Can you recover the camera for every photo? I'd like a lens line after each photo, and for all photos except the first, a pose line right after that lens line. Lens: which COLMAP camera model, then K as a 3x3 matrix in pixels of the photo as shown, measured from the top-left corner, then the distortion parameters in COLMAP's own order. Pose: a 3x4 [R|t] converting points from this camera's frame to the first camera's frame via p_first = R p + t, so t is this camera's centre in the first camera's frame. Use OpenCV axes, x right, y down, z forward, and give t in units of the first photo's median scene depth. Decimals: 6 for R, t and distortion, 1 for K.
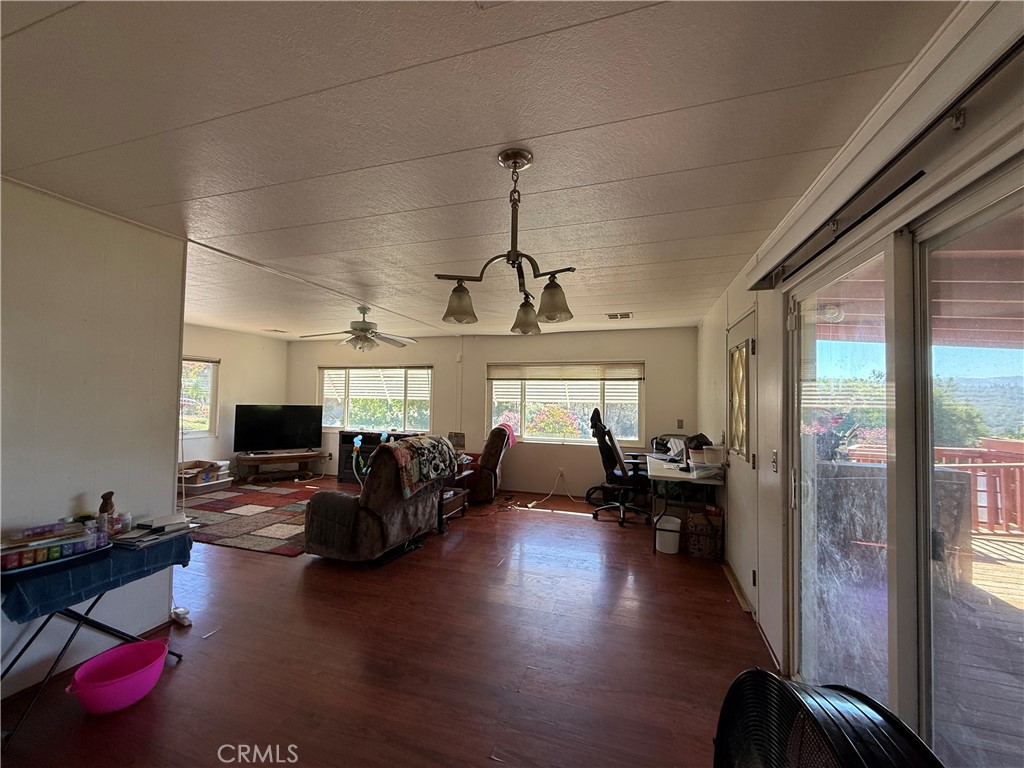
lens RADIAL K [[409.0, 0, 509.9], [0, 409.0, 386.1], [0, 0, 1]] dist [0.000244, 0.000090]
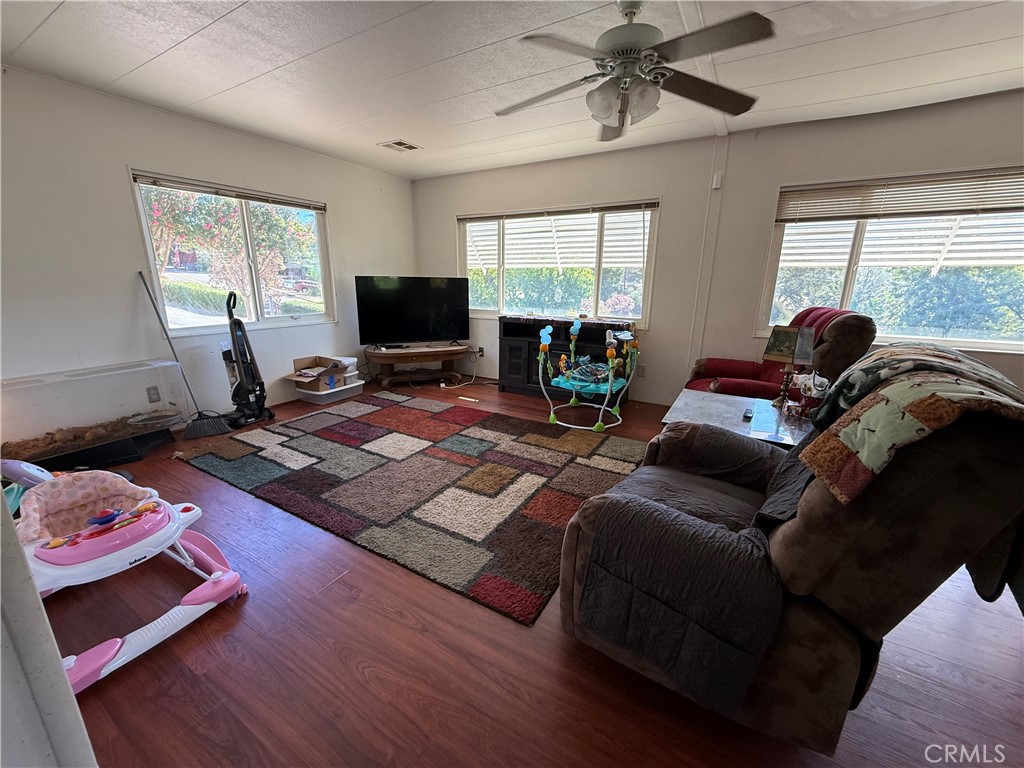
lens RADIAL K [[409.0, 0, 508.4], [0, 409.0, 384.4], [0, 0, 1]] dist [0.000244, 0.000090]
pose [[0.973308, 0.048432, -0.224333, -0.261665], [0.015516, 0.961356, 0.274870, 0.035229], [0.228976, -0.271014, 0.934945, 0.375242]]
